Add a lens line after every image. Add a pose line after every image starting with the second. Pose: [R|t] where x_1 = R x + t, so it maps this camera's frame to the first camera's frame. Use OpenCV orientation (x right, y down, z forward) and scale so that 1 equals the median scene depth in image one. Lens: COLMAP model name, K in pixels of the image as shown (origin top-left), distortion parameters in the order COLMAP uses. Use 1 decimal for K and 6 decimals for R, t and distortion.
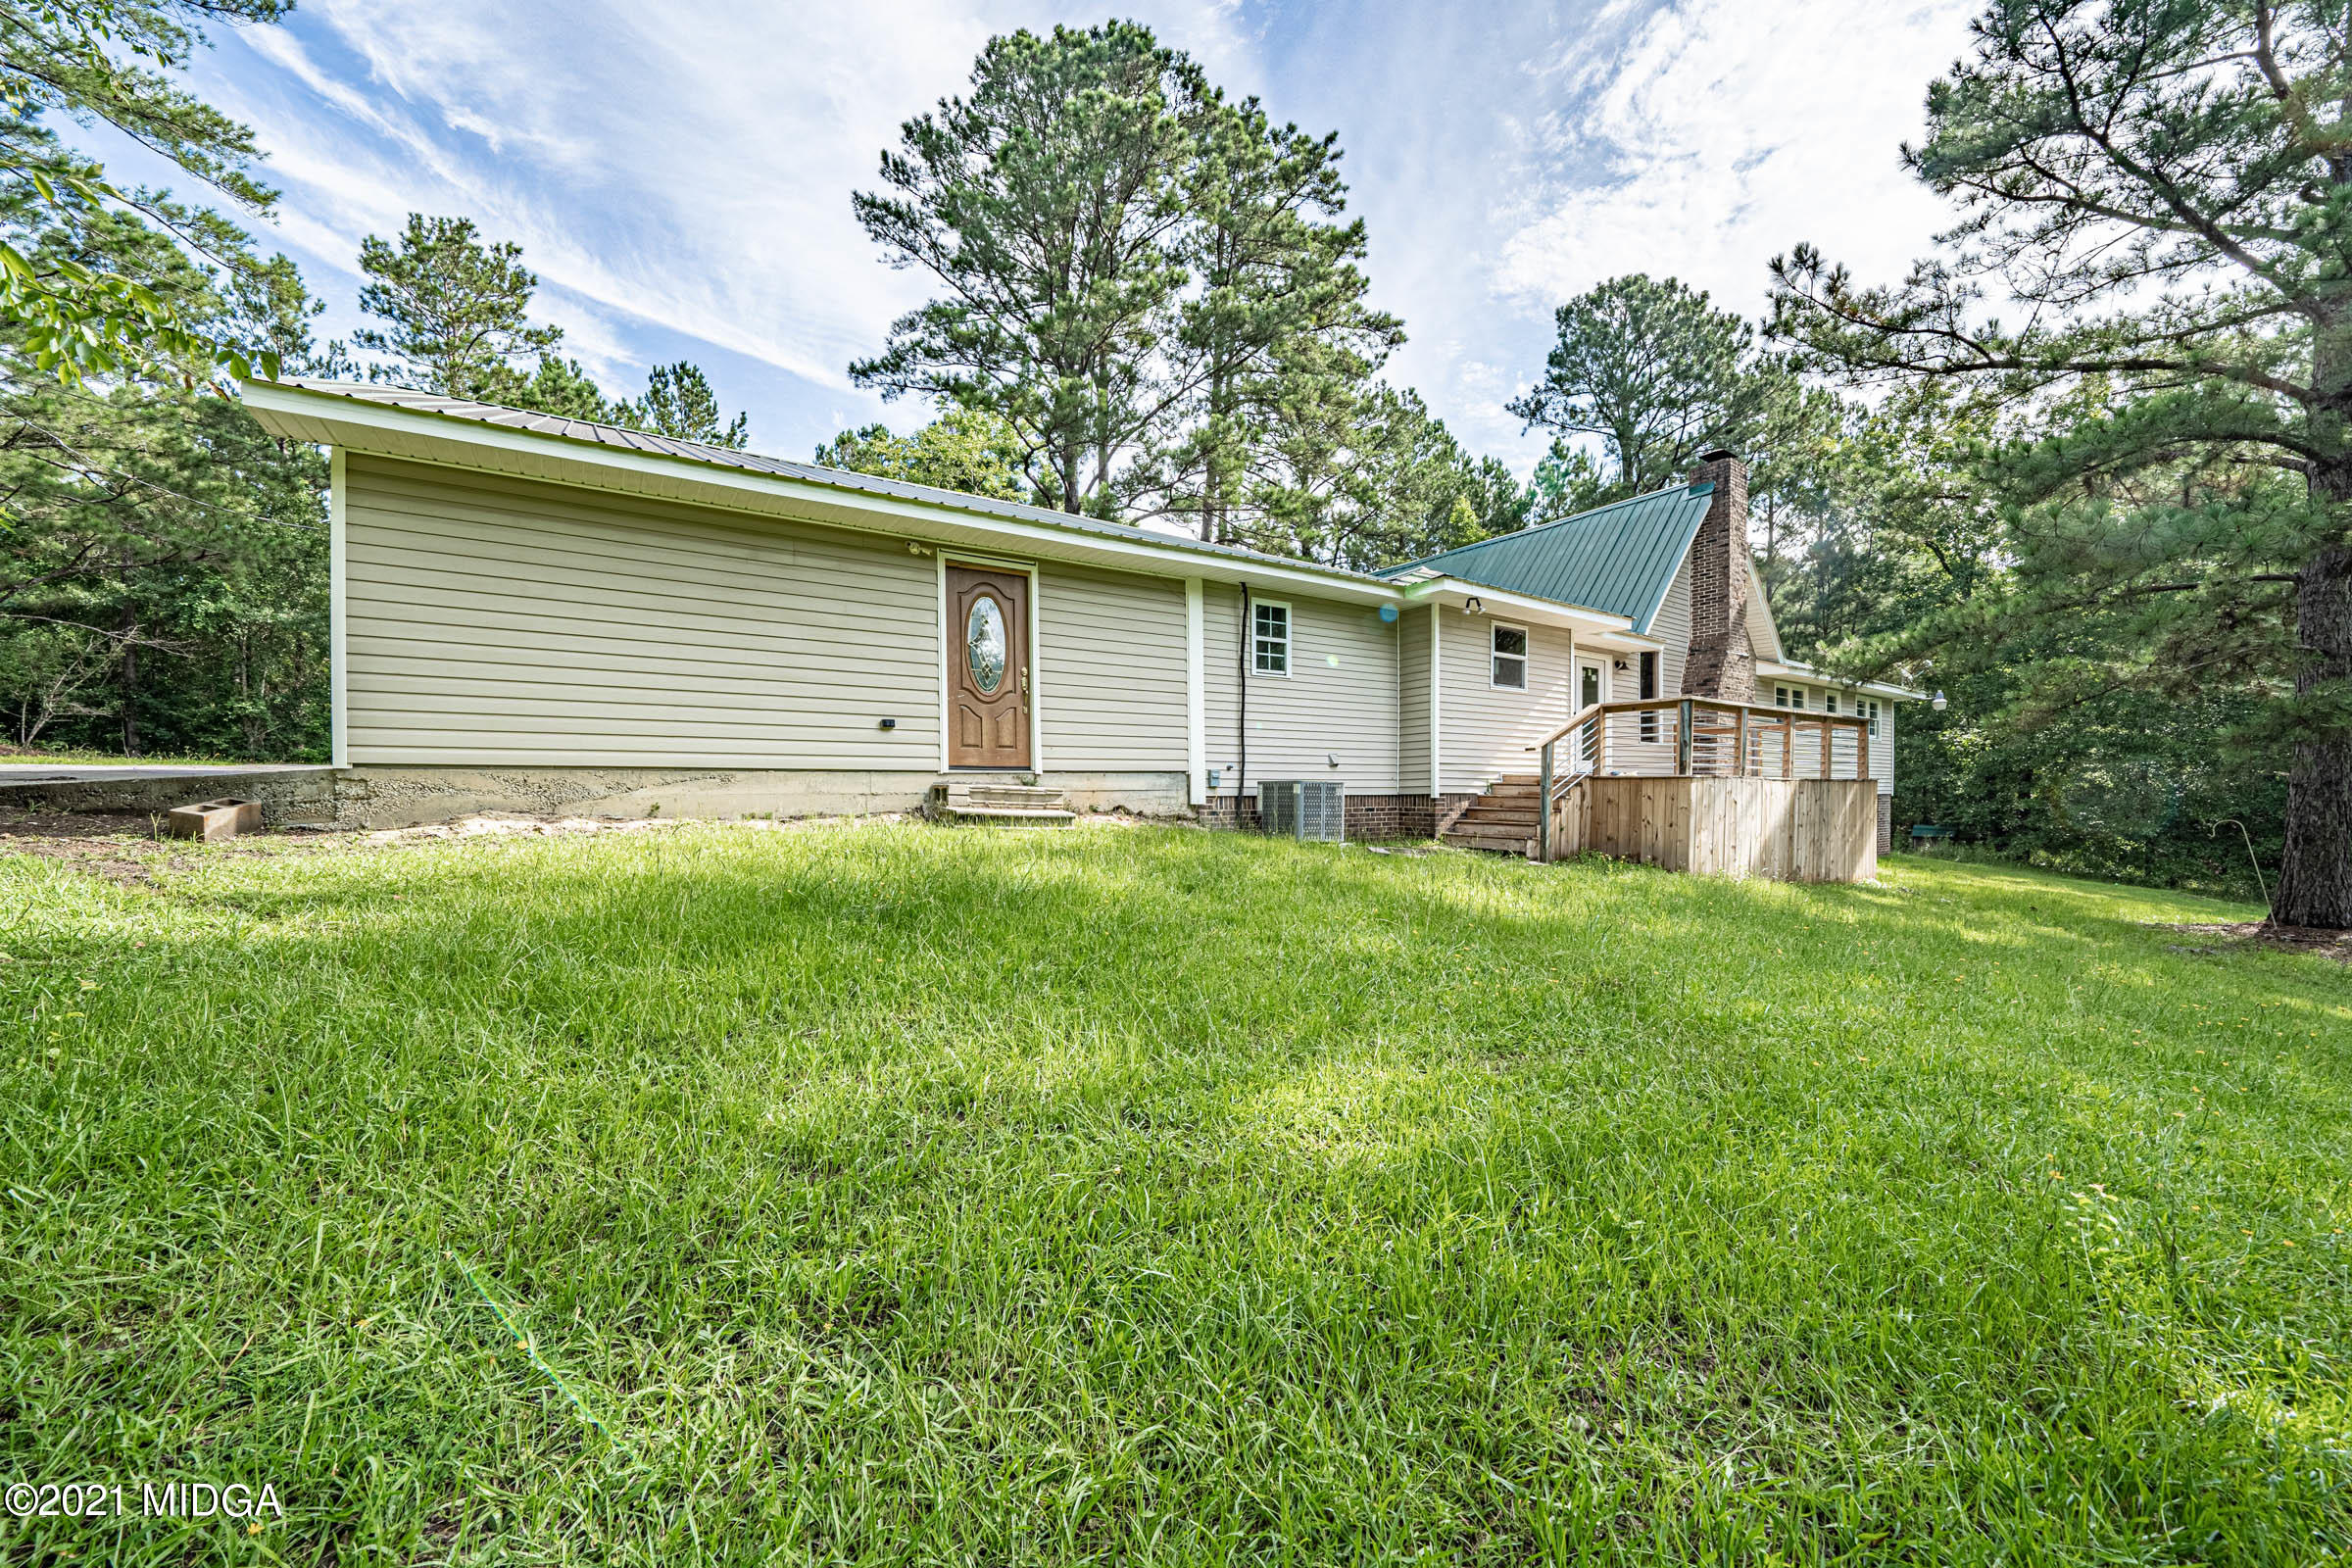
lens RADIAL K [[864.4, 0, 1175.0], [0, 864.4, 798.0], [0, 0, 1]] dist [-0.002320, -0.000233]
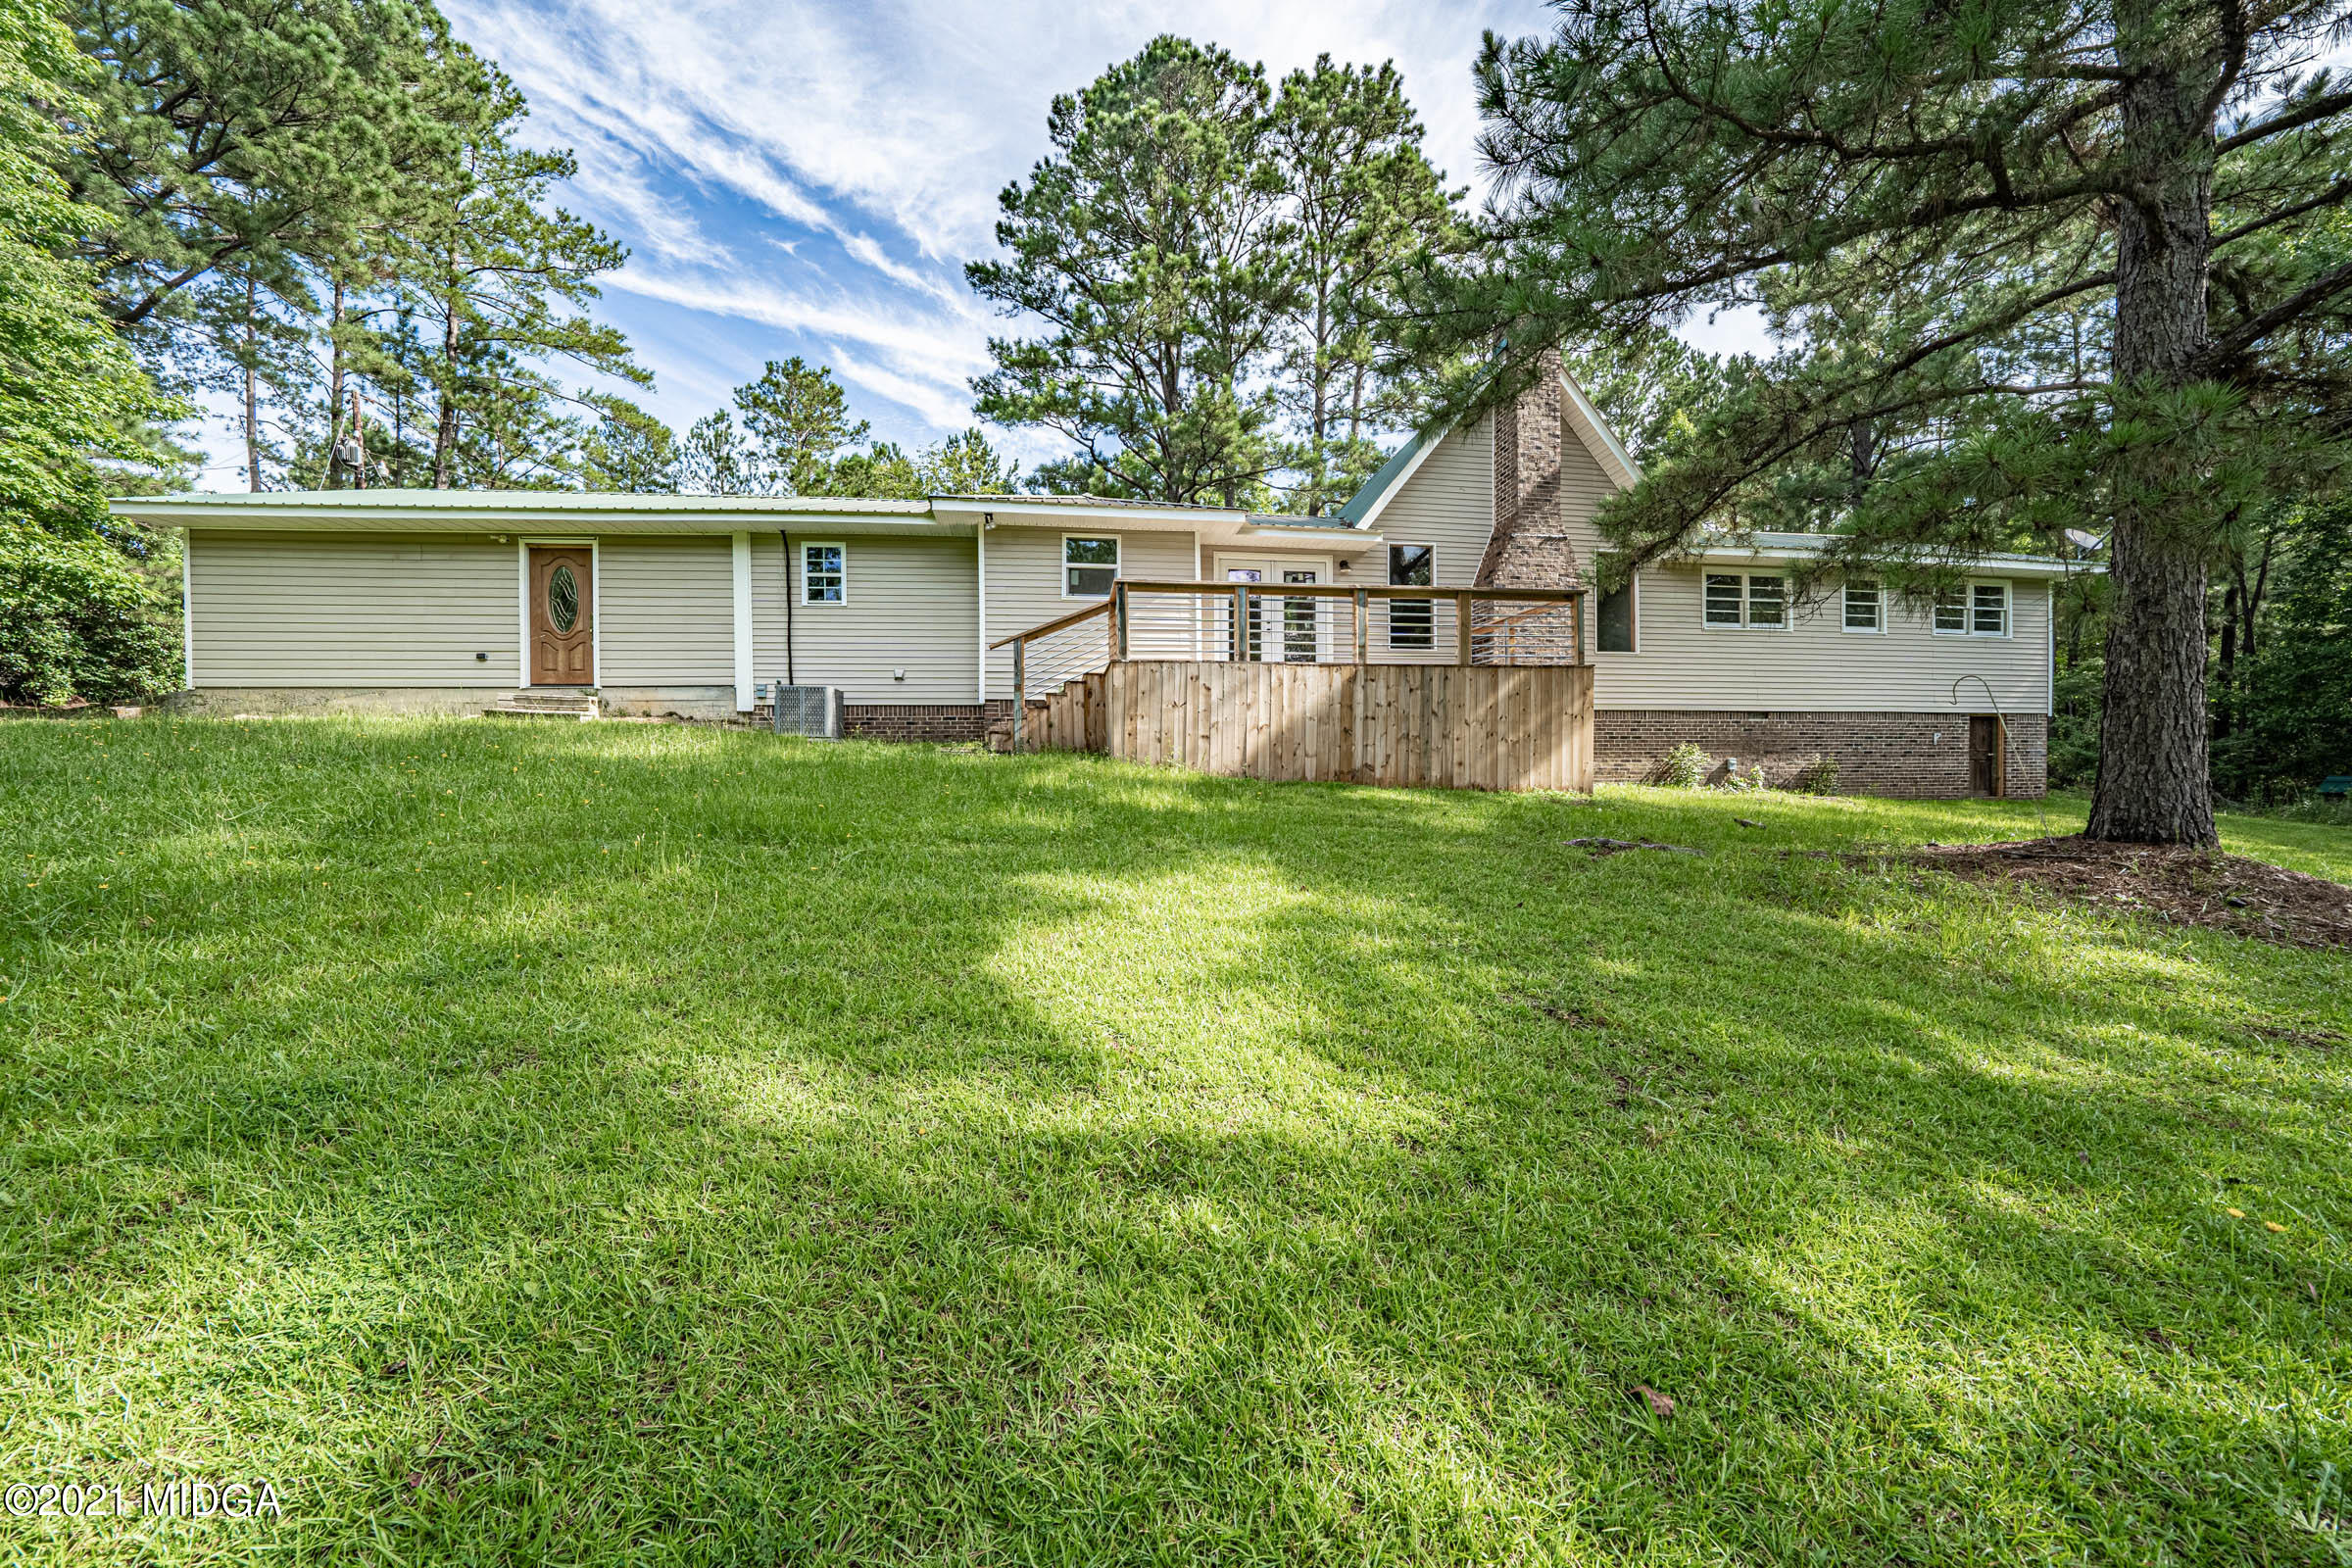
lens RADIAL K [[827.8, 0, 1176.7], [0, 827.8, 788.2], [0, 0, 1]] dist [-0.015267, -0.000035]
pose [[0.897168, -0.004448, -0.441667, 1.075873], [0.007240, 0.999963, 0.004638, 0.113822], [0.441630, -0.007359, 0.897167, 0.186785]]
